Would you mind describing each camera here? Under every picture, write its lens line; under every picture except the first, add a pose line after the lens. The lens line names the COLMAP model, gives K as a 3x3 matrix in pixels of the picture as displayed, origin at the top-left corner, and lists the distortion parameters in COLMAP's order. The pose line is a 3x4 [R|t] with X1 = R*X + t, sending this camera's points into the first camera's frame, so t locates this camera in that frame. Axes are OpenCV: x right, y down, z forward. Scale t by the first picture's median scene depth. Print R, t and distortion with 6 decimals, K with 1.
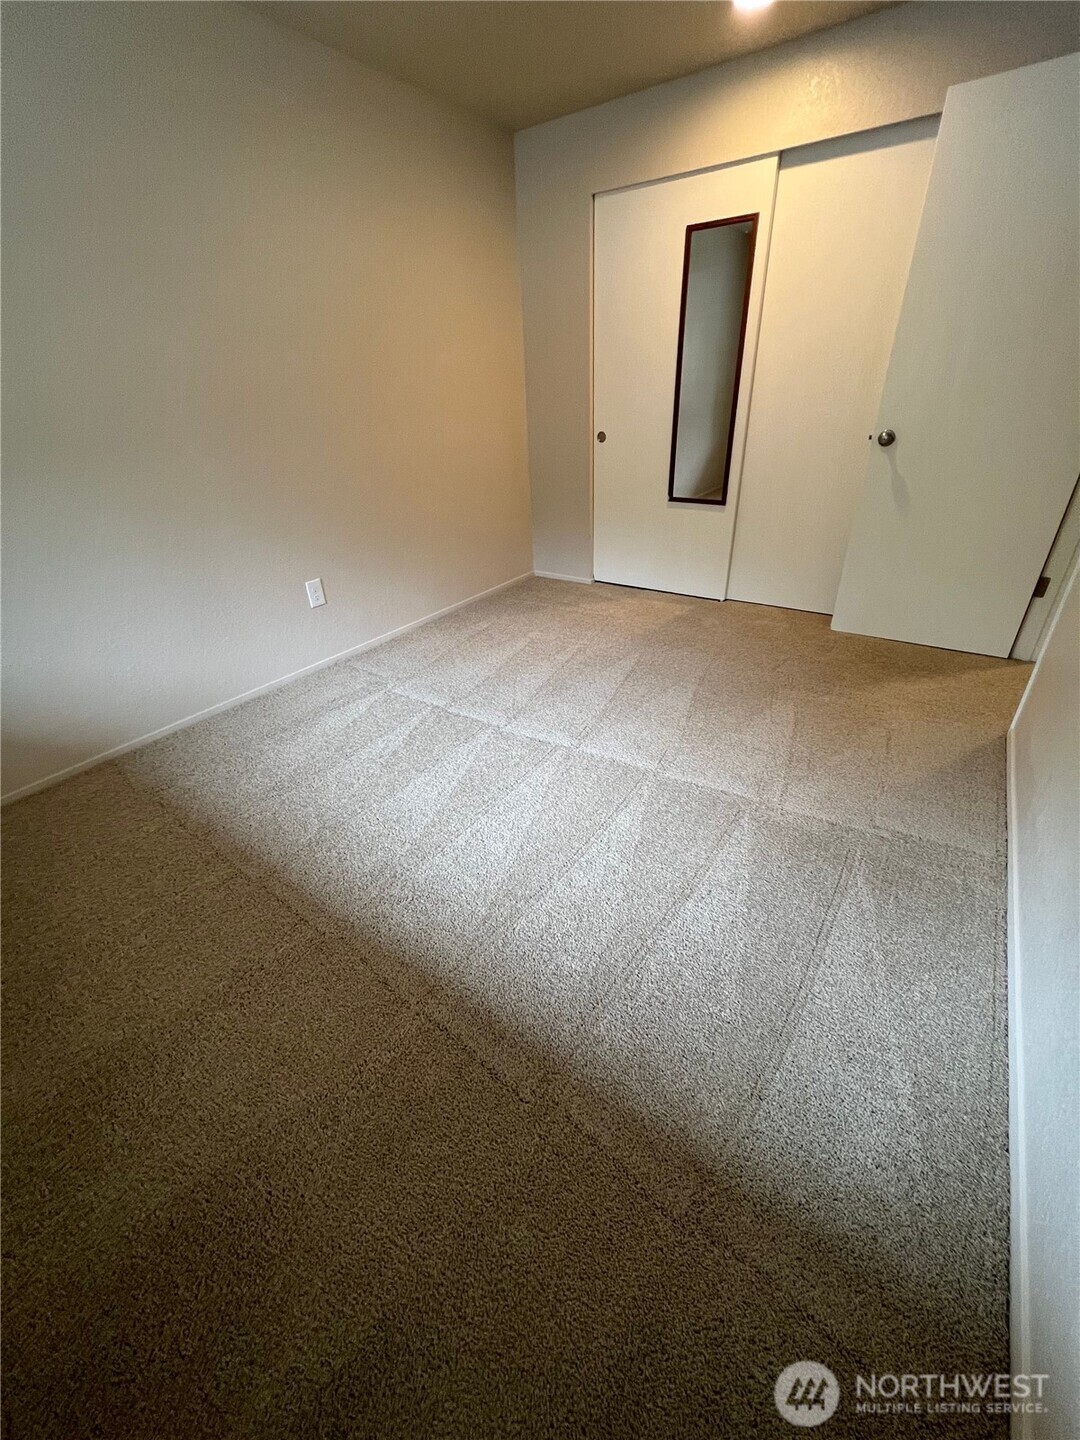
lens RADIAL K [[574.6, 0, 540.0], [0, 574.6, 720.0], [0, 0, 1]] dist [-0.000313, 0.000463]
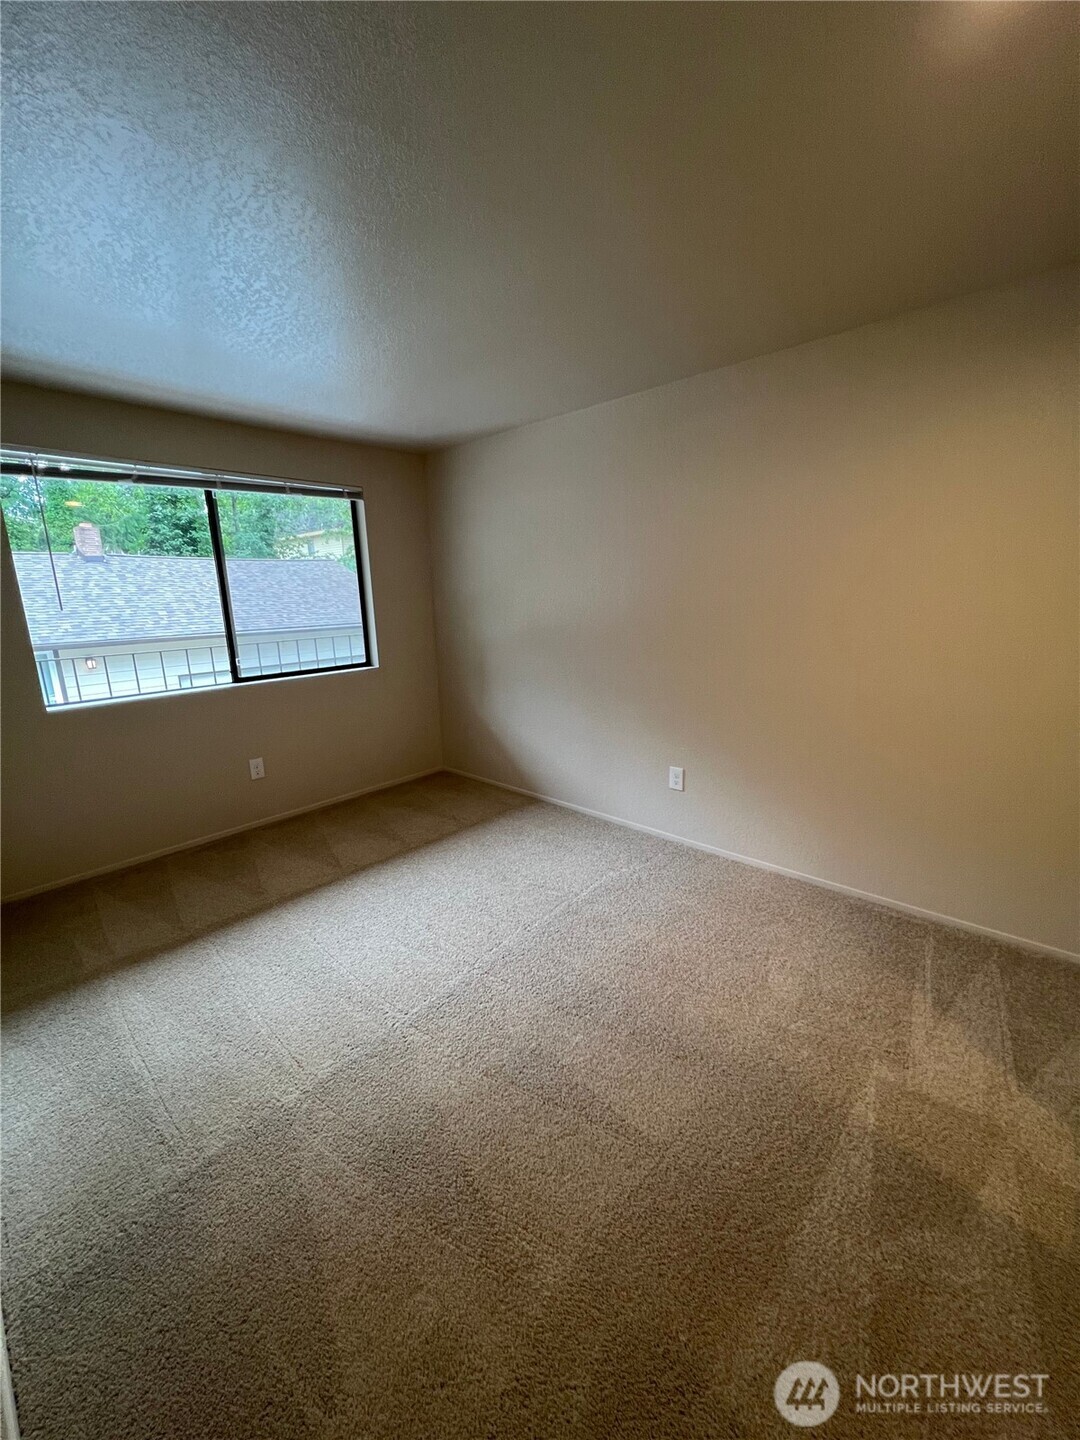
lens RADIAL K [[574.6, 0, 540.0], [0, 574.6, 720.0], [0, 0, 1]] dist [-0.000313, 0.000463]
pose [[-0.155120, 0.246164, -0.956734, 0.717482], [-0.467528, 0.834845, 0.290605, -0.522571], [0.870262, 0.492379, -0.014412, 0.719378]]
